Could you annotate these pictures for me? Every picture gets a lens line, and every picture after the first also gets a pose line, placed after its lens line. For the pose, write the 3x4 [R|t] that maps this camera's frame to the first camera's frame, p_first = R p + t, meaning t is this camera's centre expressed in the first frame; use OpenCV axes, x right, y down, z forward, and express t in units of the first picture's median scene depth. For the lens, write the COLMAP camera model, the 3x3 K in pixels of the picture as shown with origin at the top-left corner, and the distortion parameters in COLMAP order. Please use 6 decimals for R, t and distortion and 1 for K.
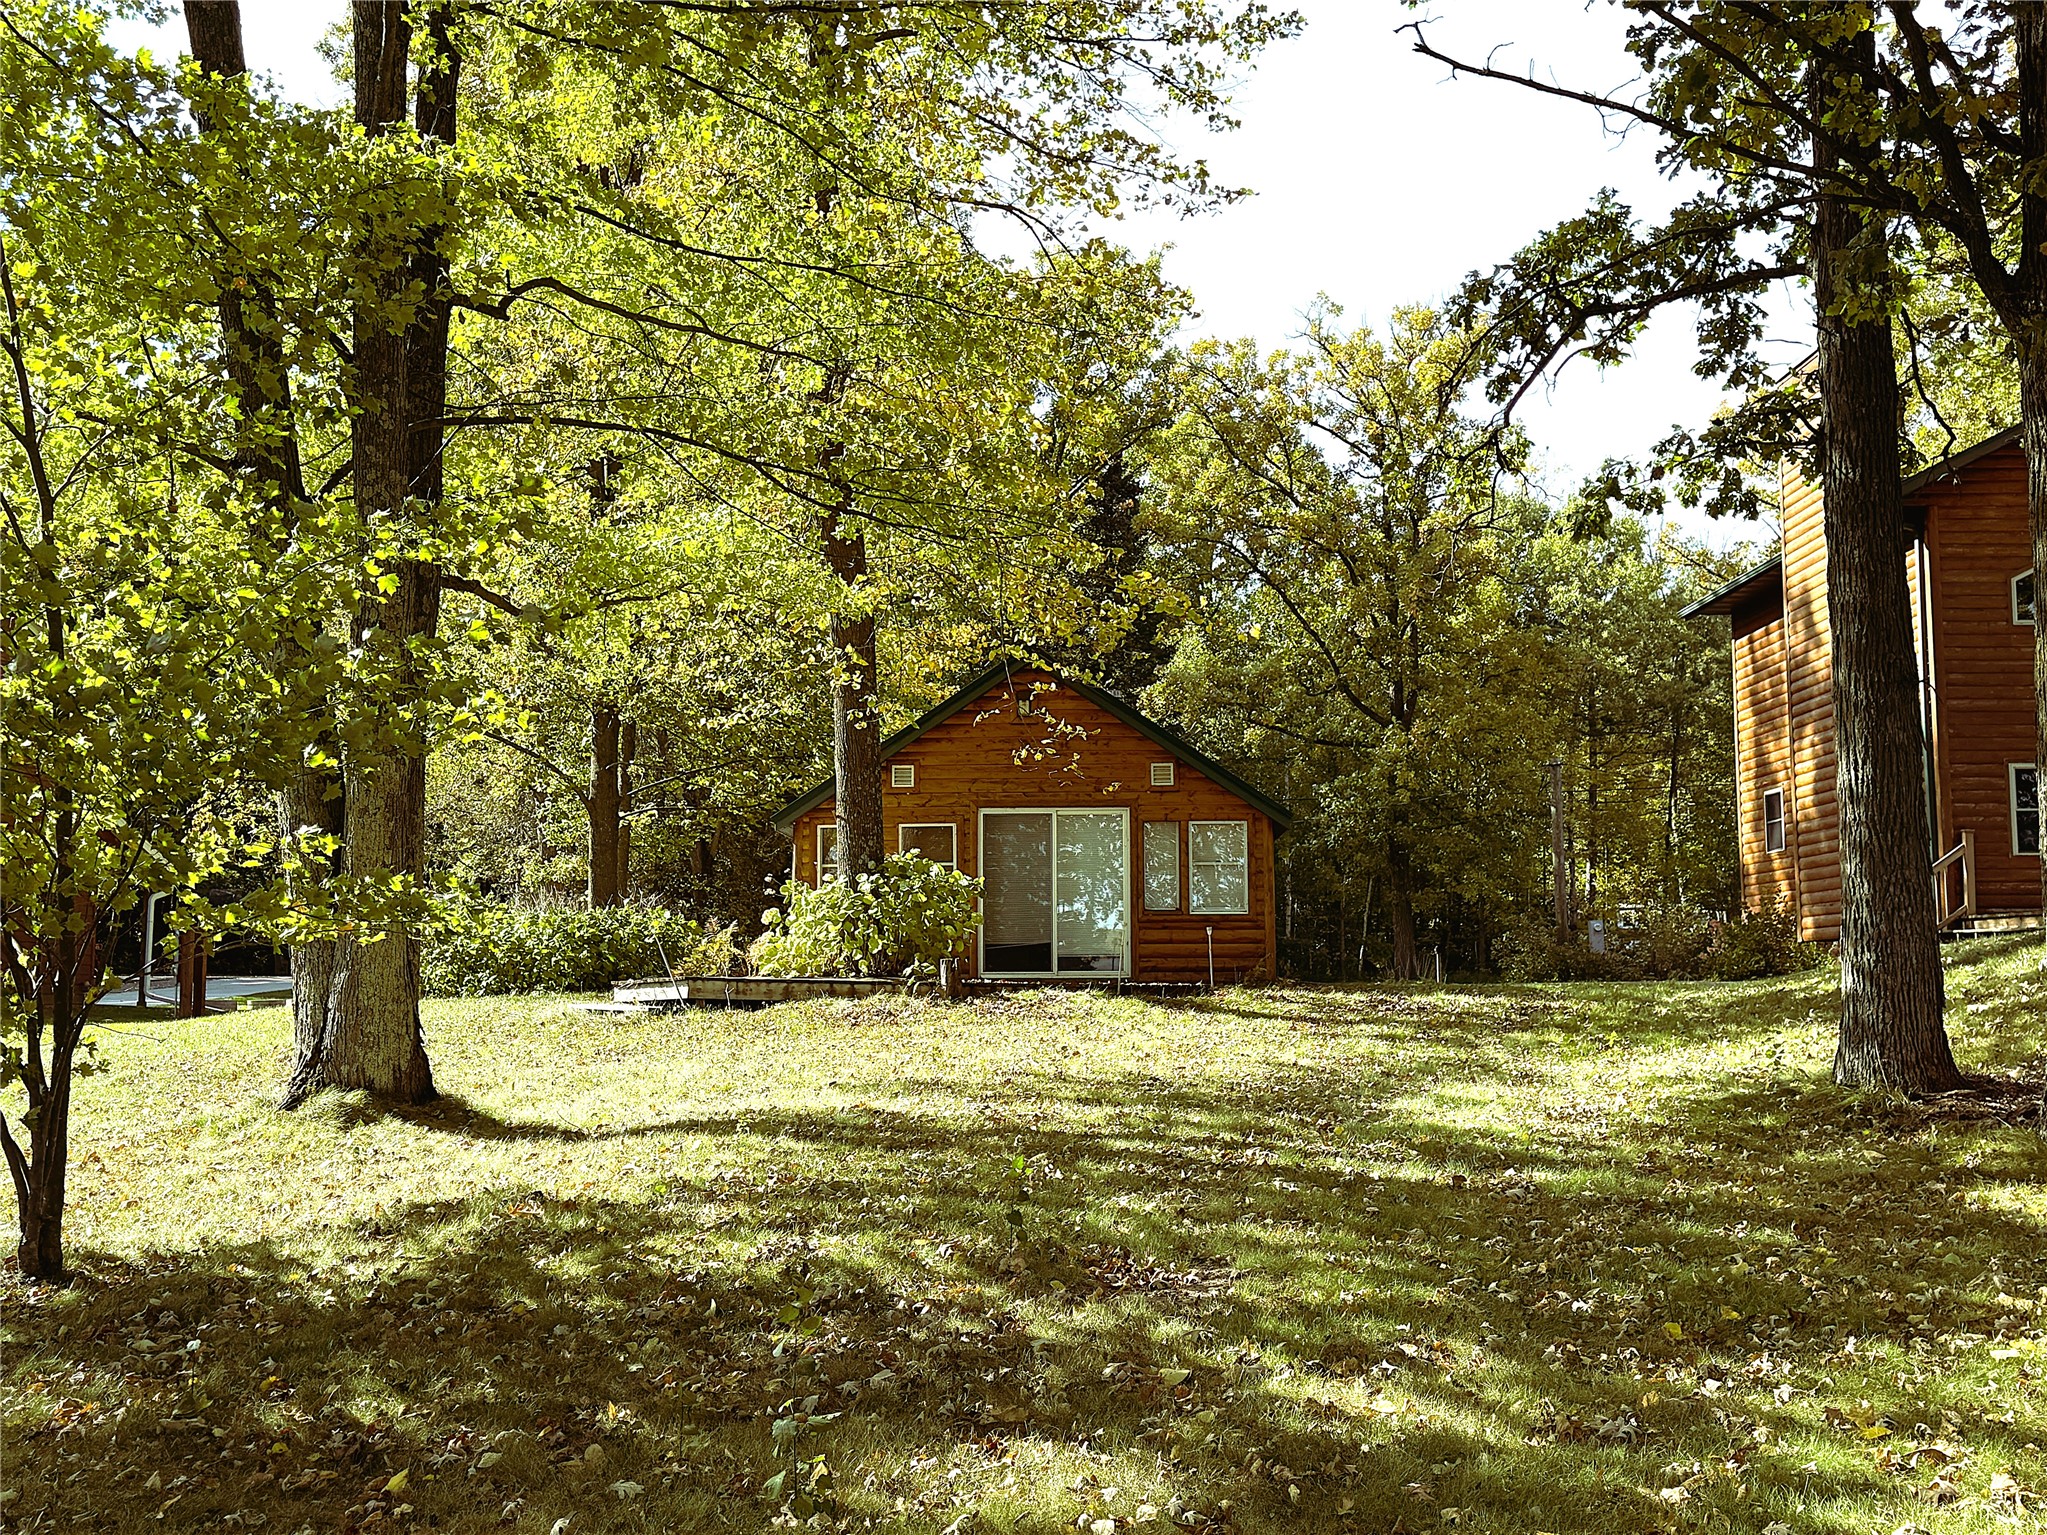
lens RADIAL K [[2101.4, 0, 1022.1], [0, 2101.4, 761.0], [0, 0, 1]] dist [0.047057, 0.000000]
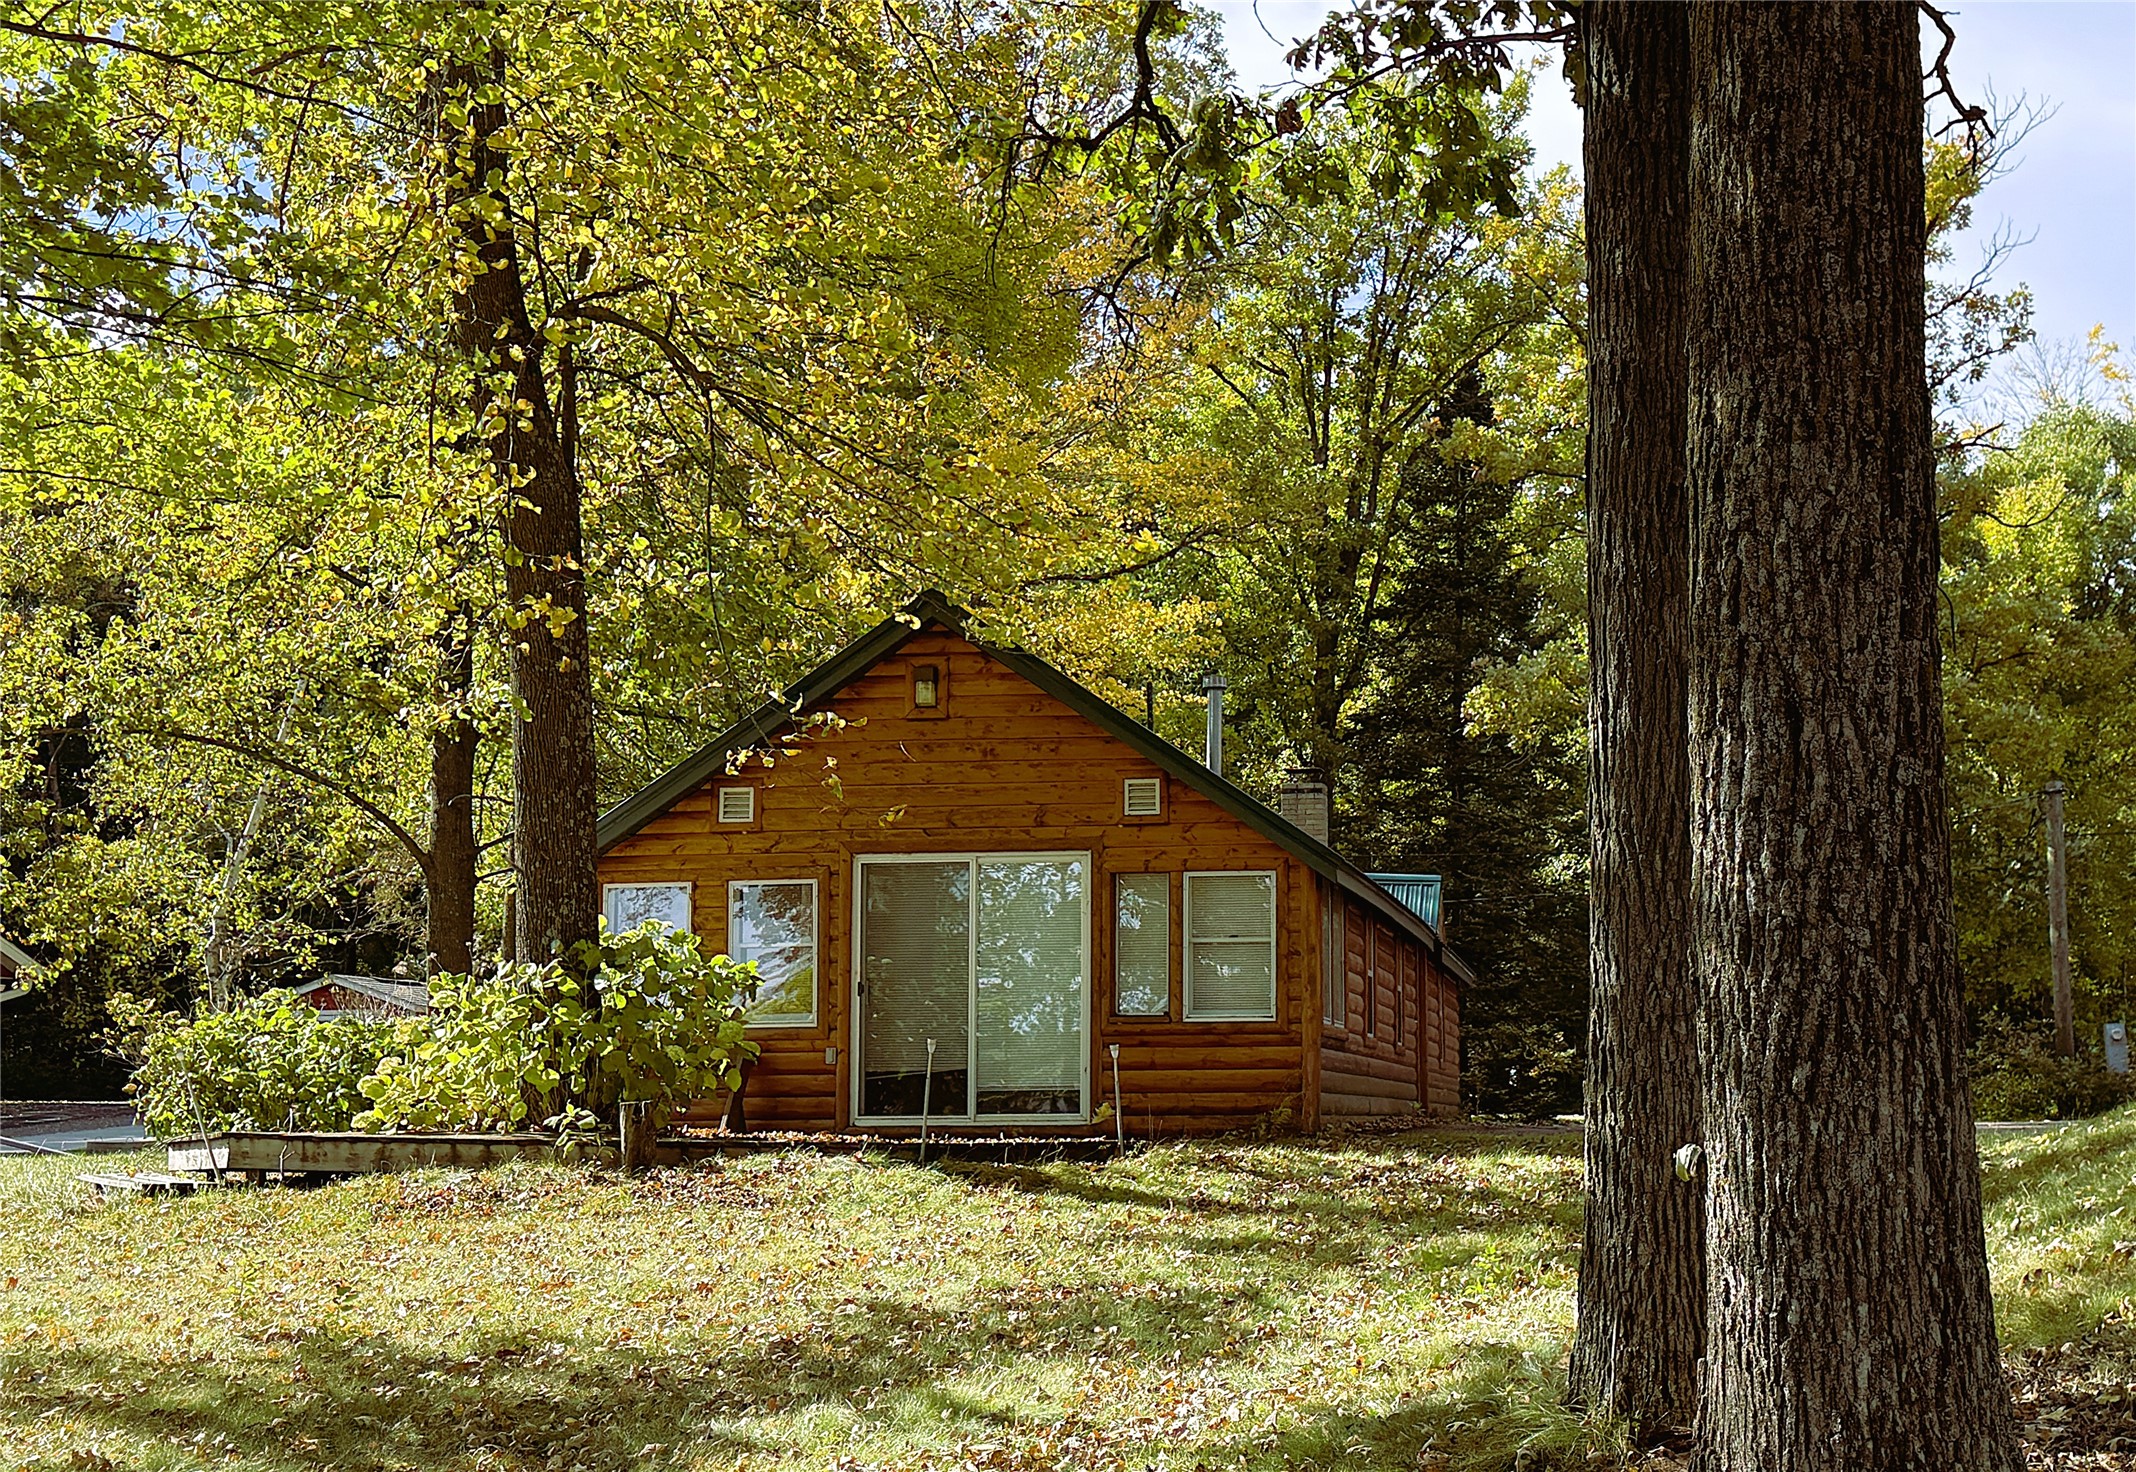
lens RADIAL K [[2889.0, 0, 1069.9], [0, 2889.0, 742.1], [0, 0, 1]] dist [0.157588, 0.000000]
pose [[0.992818, -0.015096, -0.118677, 0.182390], [0.012422, 0.999653, -0.023232, 0.011935], [0.118986, 0.021591, 0.992661, 0.180115]]
